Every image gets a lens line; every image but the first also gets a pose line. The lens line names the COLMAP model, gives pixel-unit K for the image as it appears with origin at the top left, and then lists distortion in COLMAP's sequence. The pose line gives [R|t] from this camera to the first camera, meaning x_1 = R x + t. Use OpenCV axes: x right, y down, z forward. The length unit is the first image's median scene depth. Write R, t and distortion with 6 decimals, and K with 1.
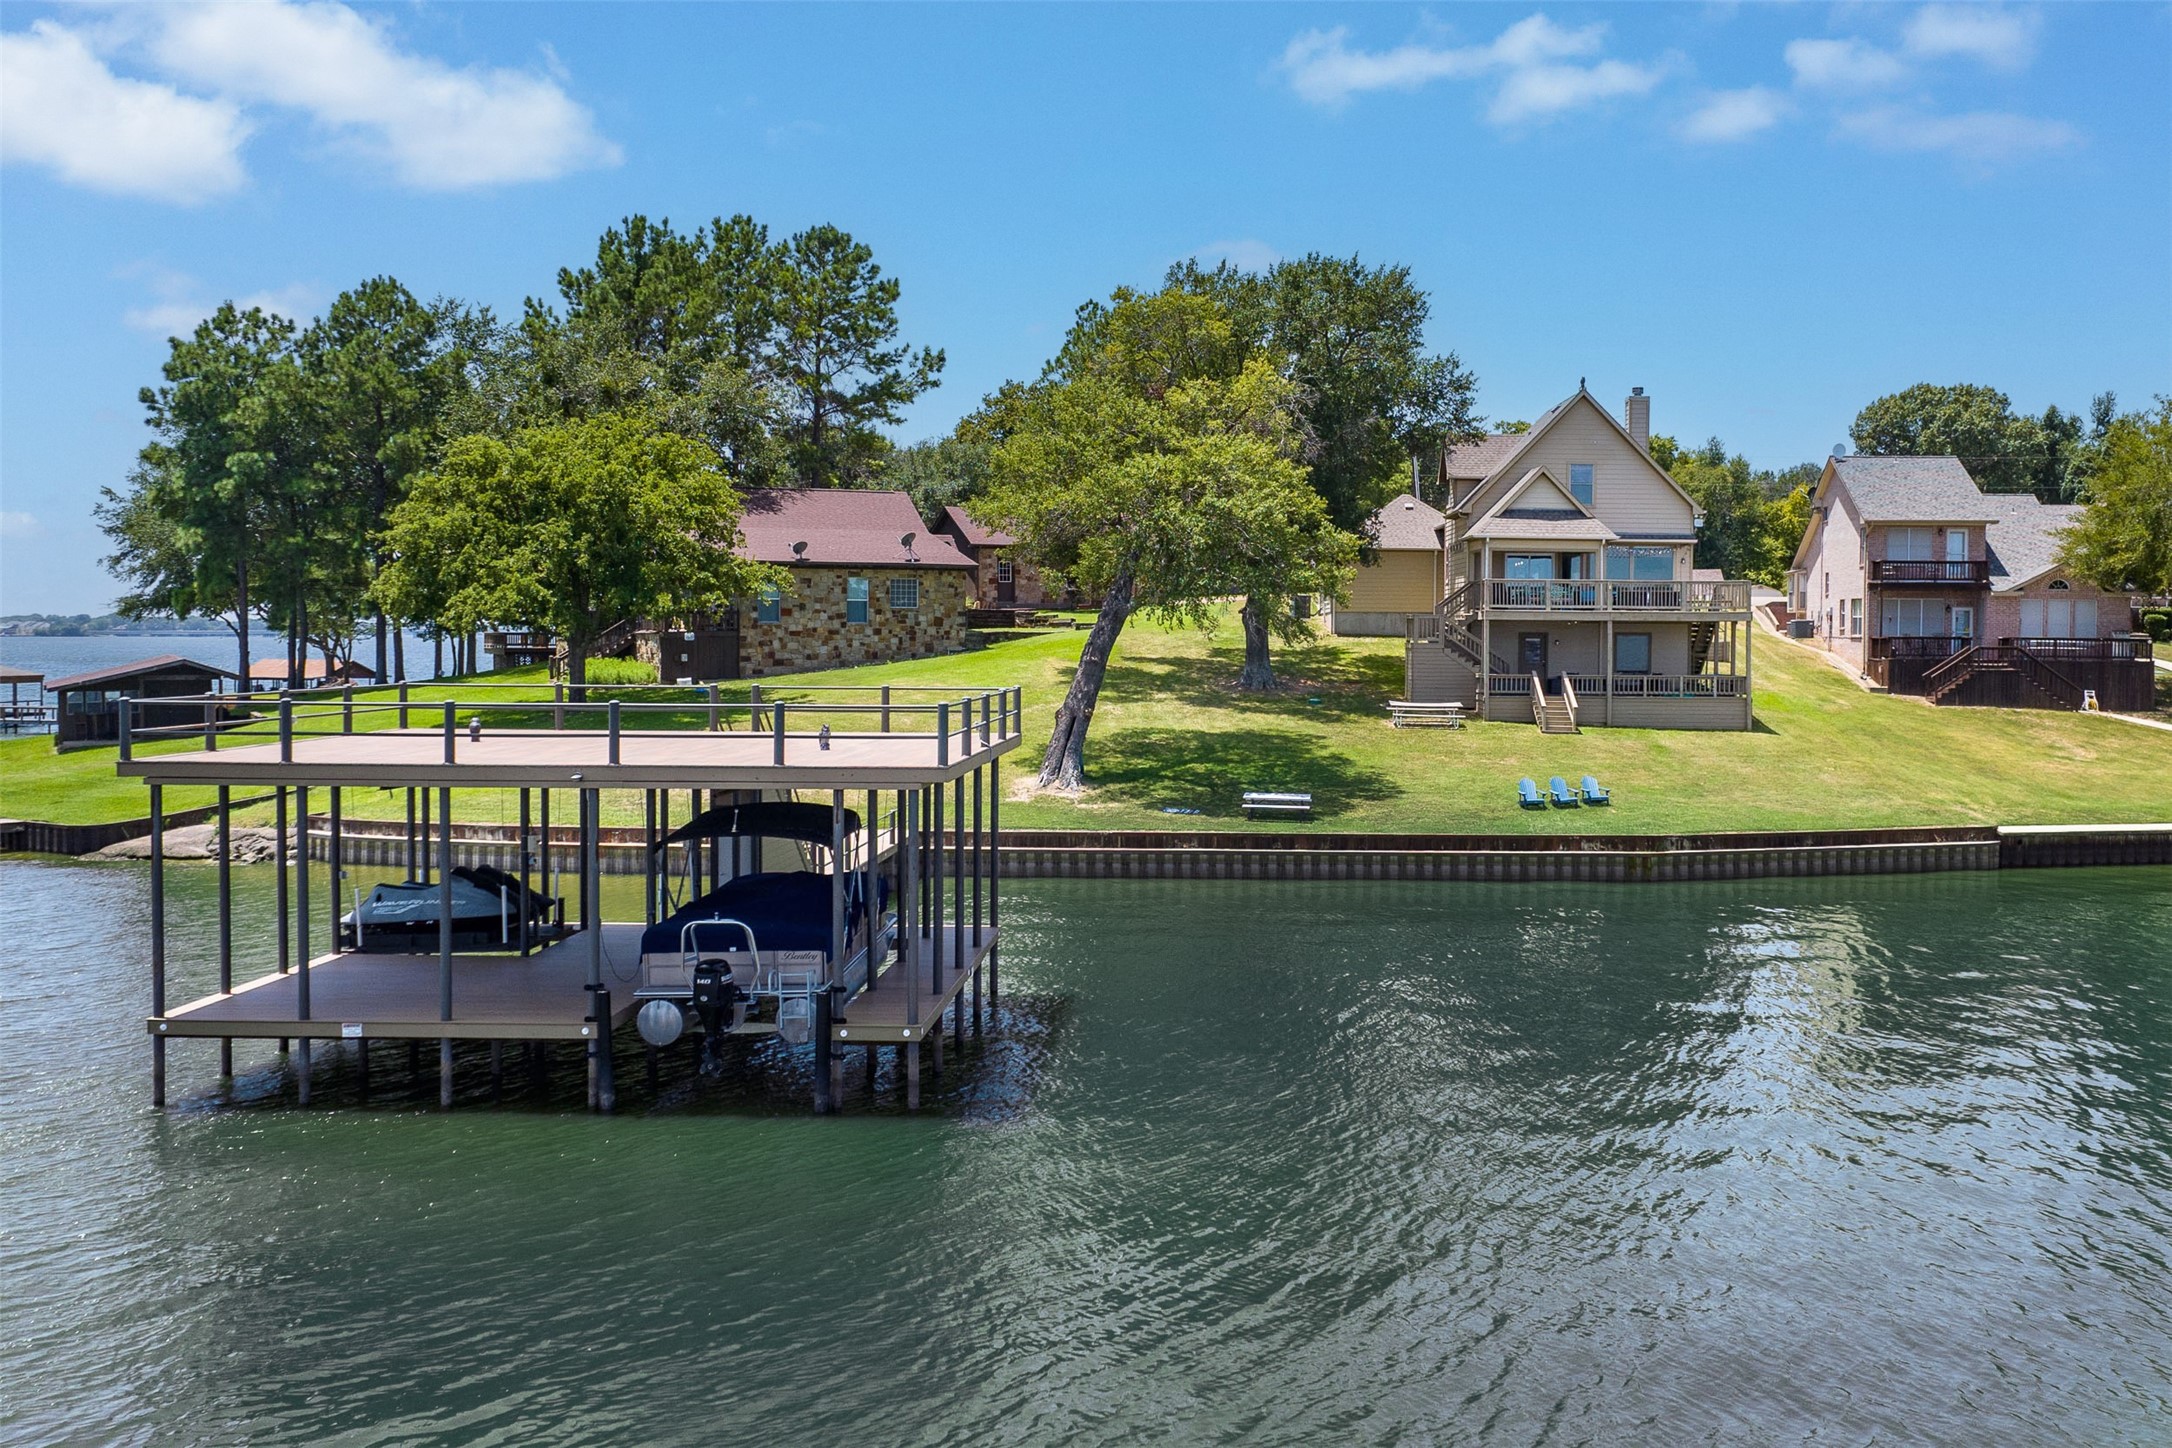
lens RADIAL K [[1977.0, 0, 1164.4], [0, 1977.0, 689.4], [0, 0, 1]] dist [-0.008730, -0.000704]
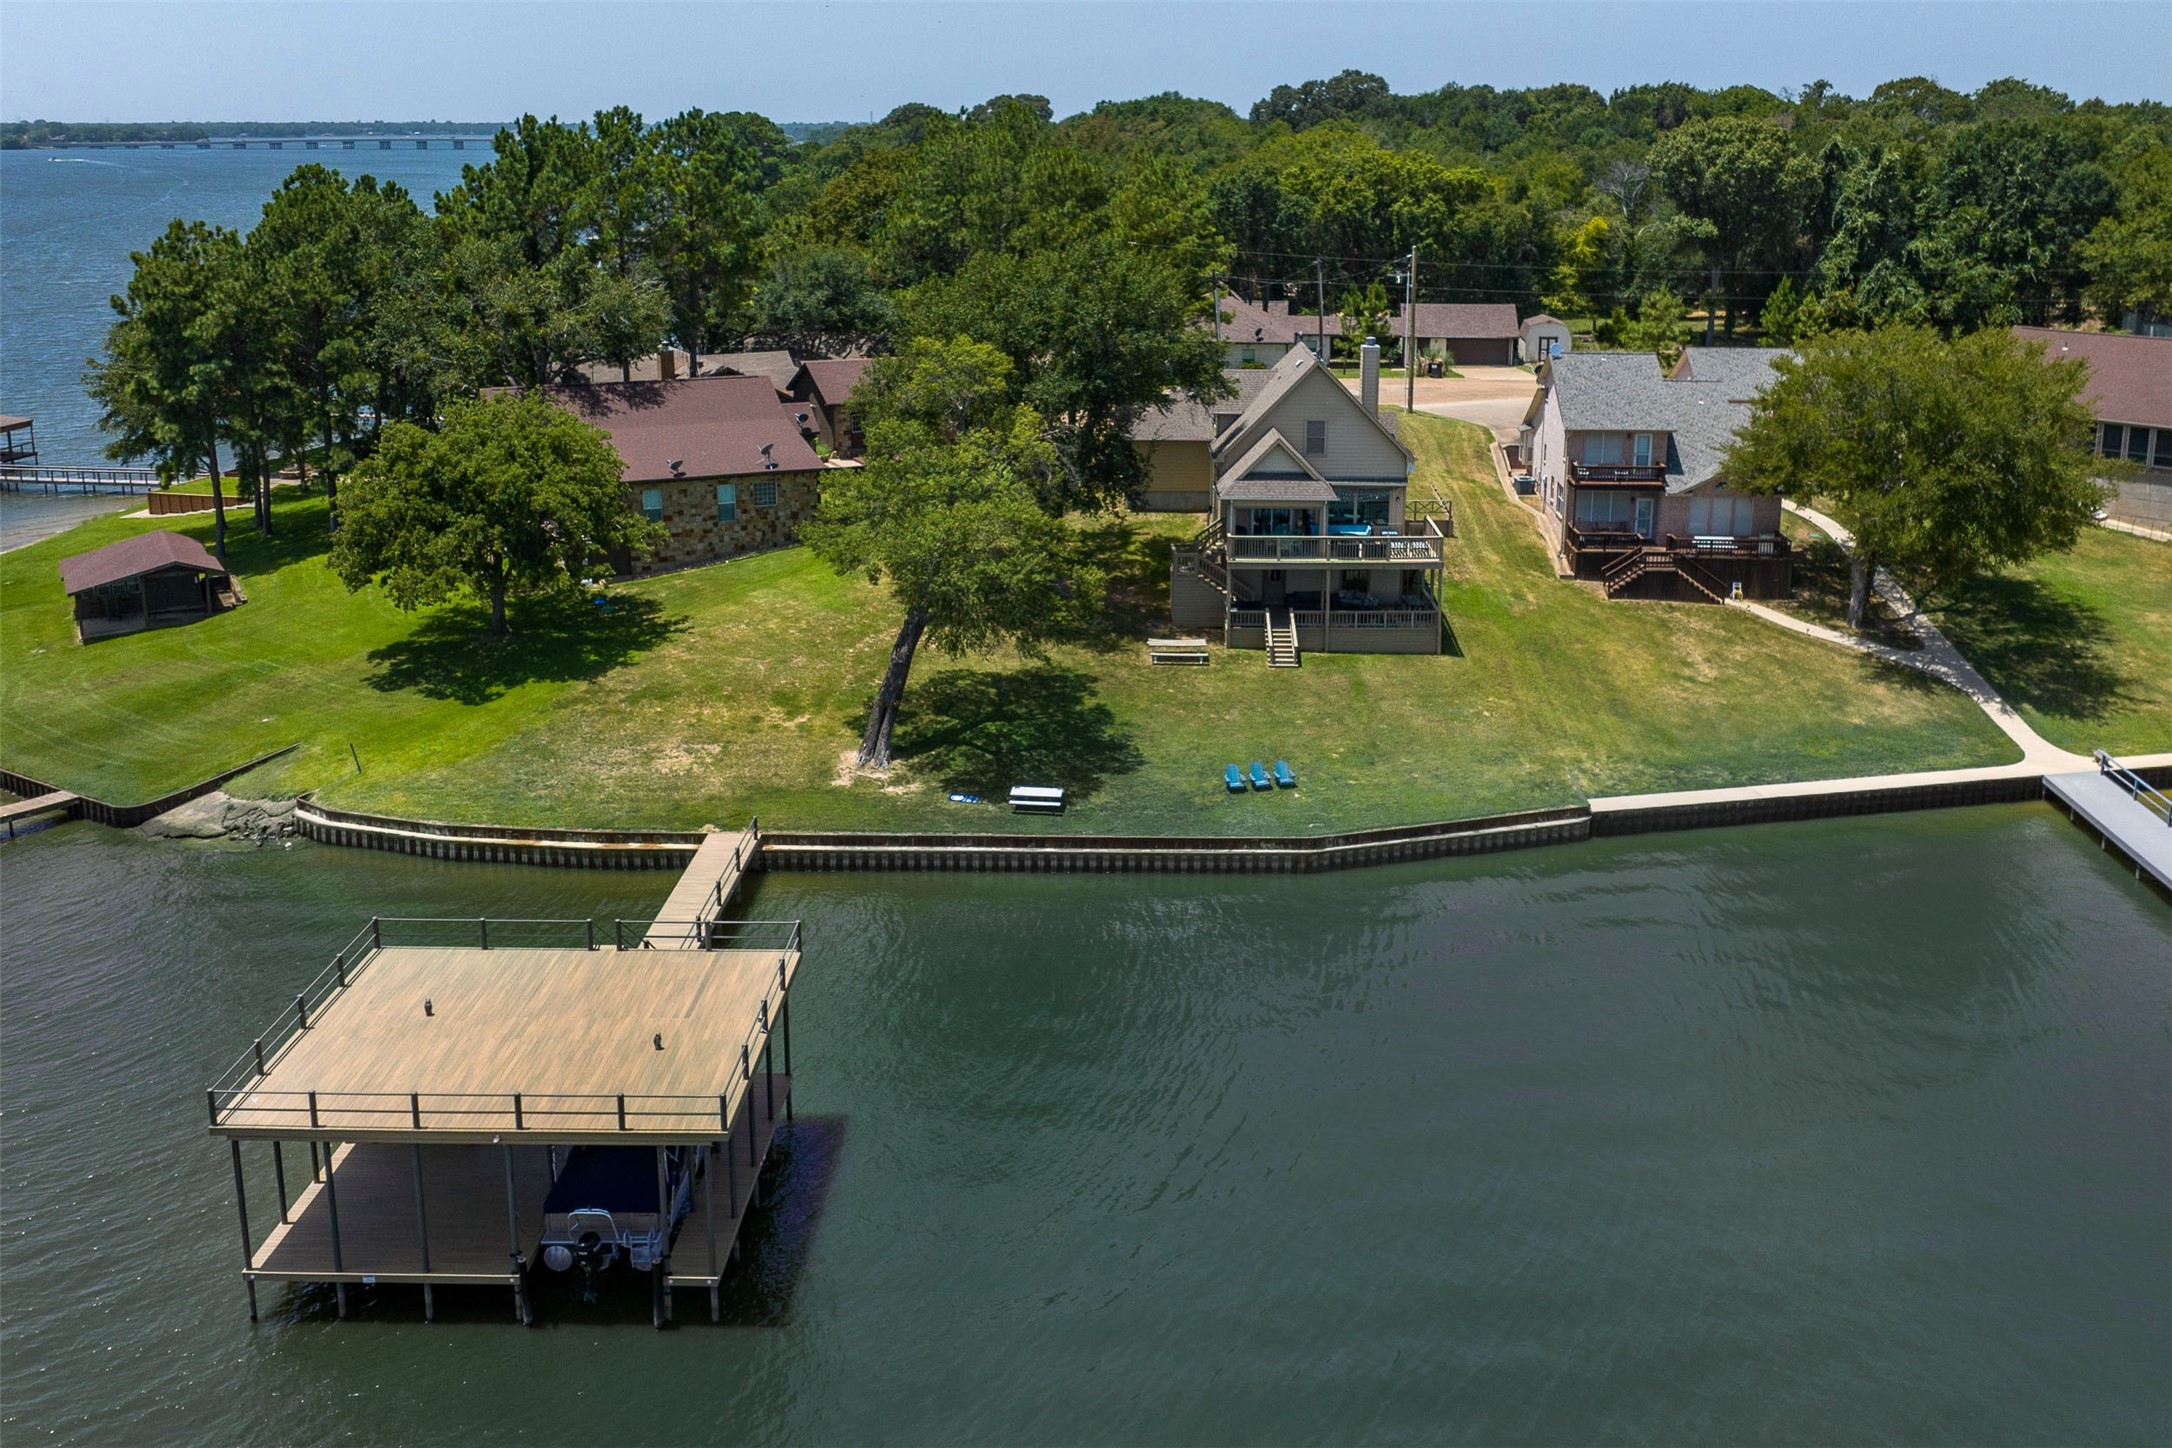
lens RADIAL K [[1827.3, 0, 1048.2], [0, 1827.3, 605.4], [0, 0, 1]] dist [0.001706, -0.008136]
pose [[0.999963, -0.007380, -0.004396, 0.046067], [0.008059, 0.983145, 0.182649, -0.187467], [0.002974, -0.182677, 0.983168, -0.109502]]
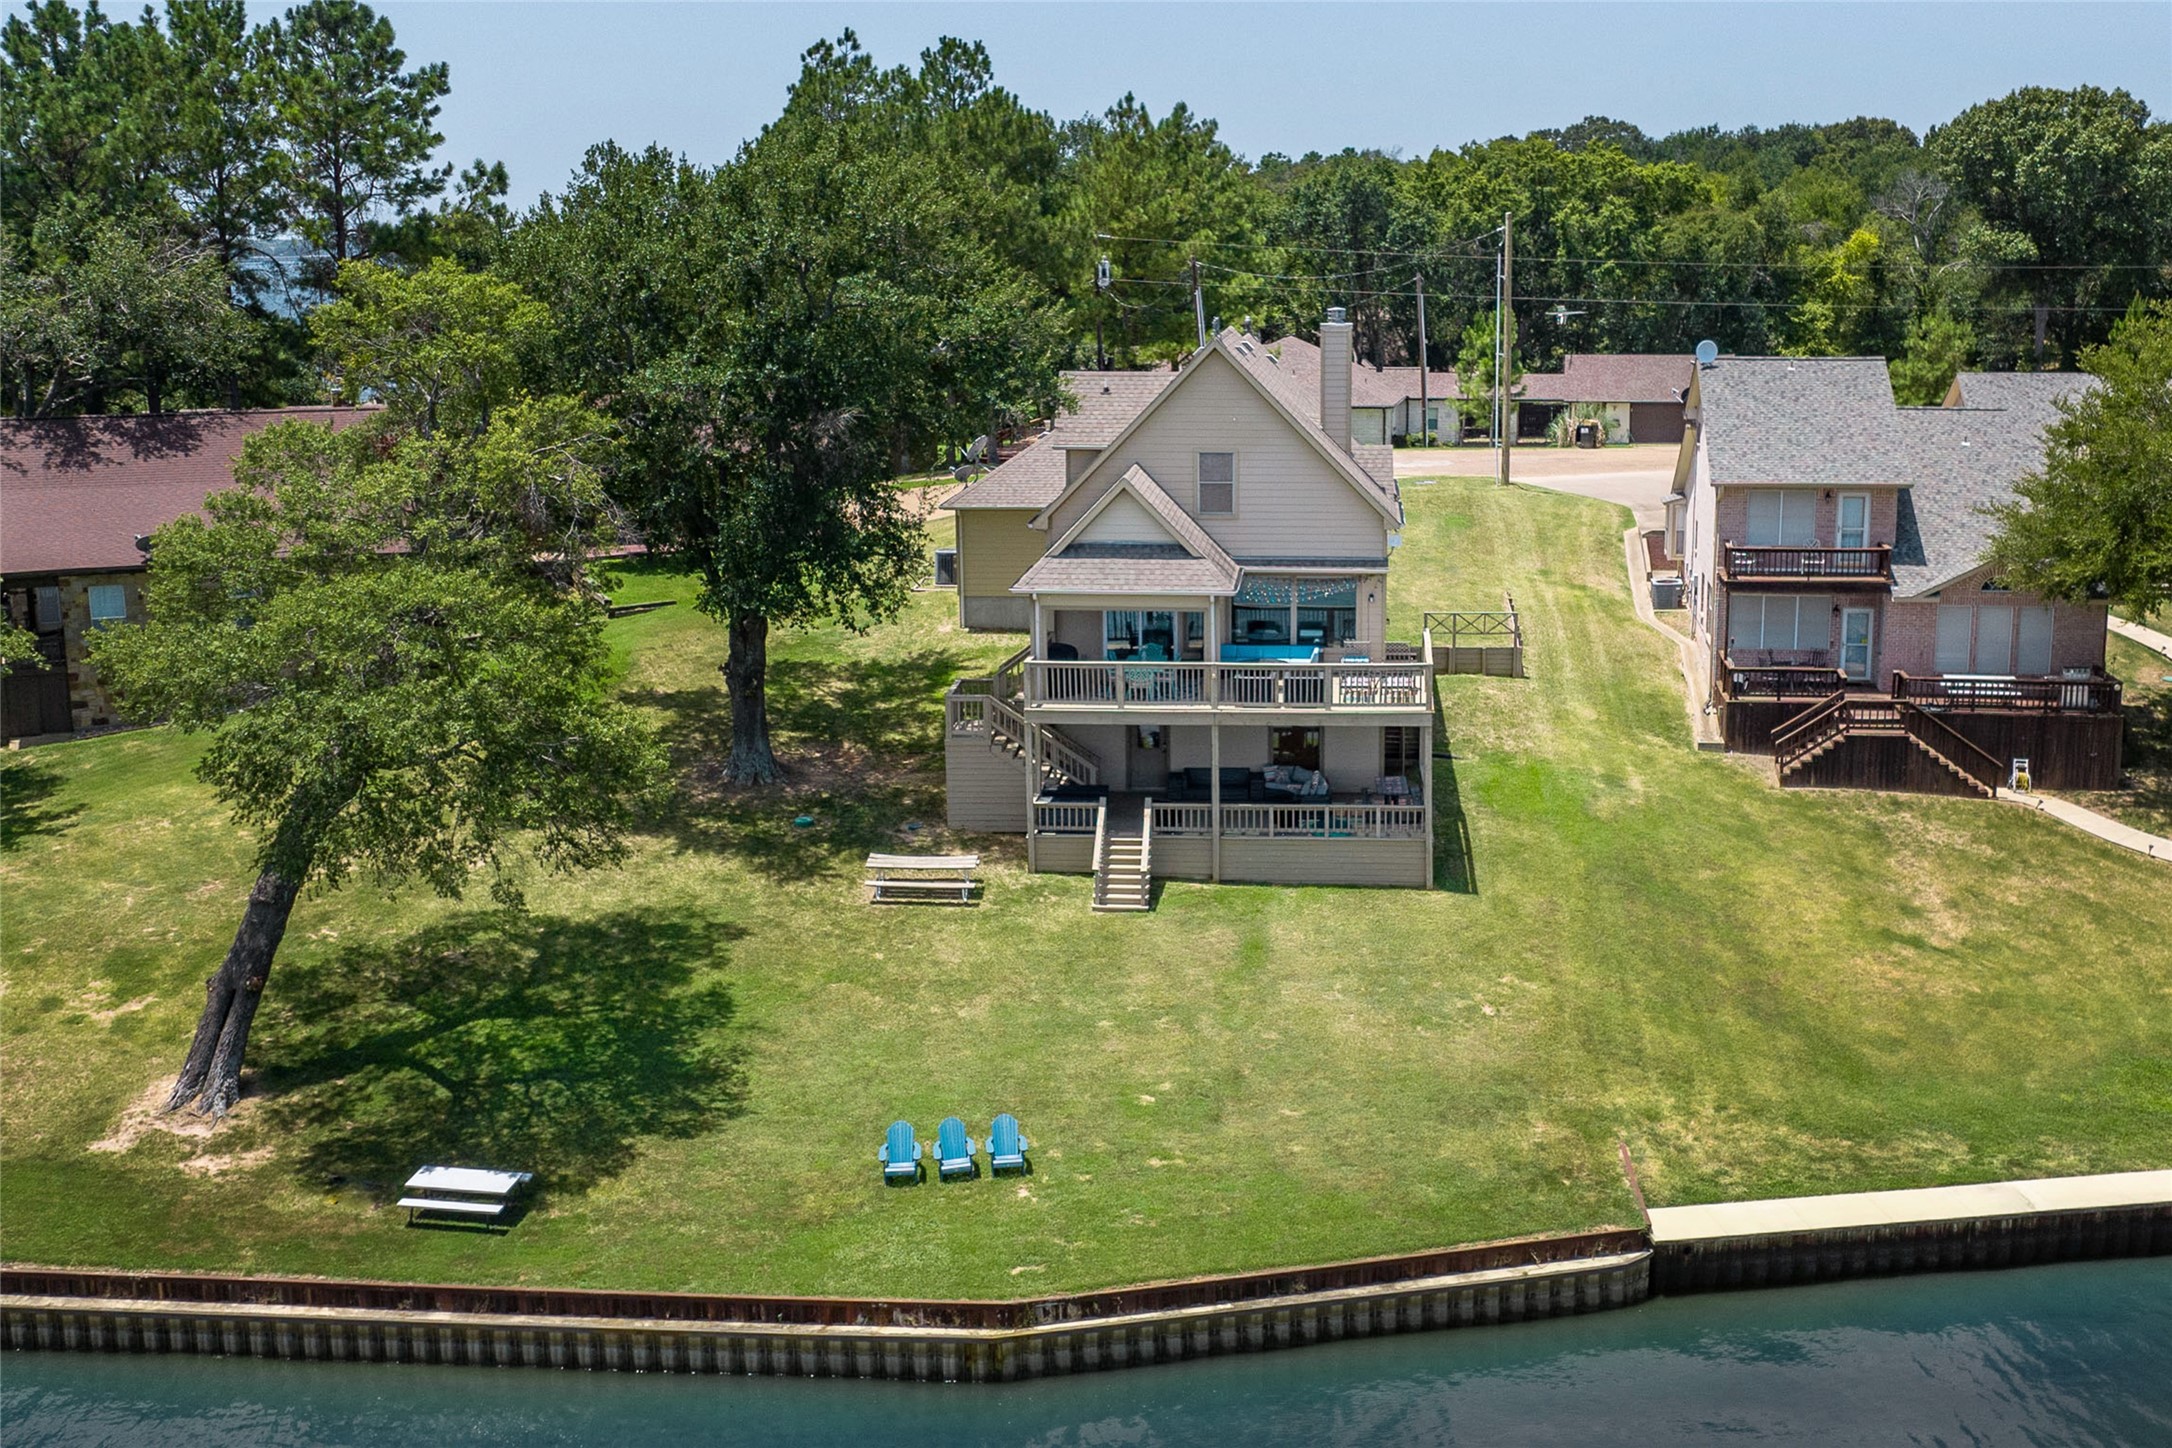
lens RADIAL K [[2304.9, 0, 1086.0], [0, 2304.9, 724.0], [0, 0, 1]] dist [0.005001, -0.055041]
pose [[0.998189, -0.001592, -0.060143, 0.192217], [0.010681, 0.988461, 0.151101, -0.126701], [0.059208, -0.151469, 0.986687, 0.206625]]
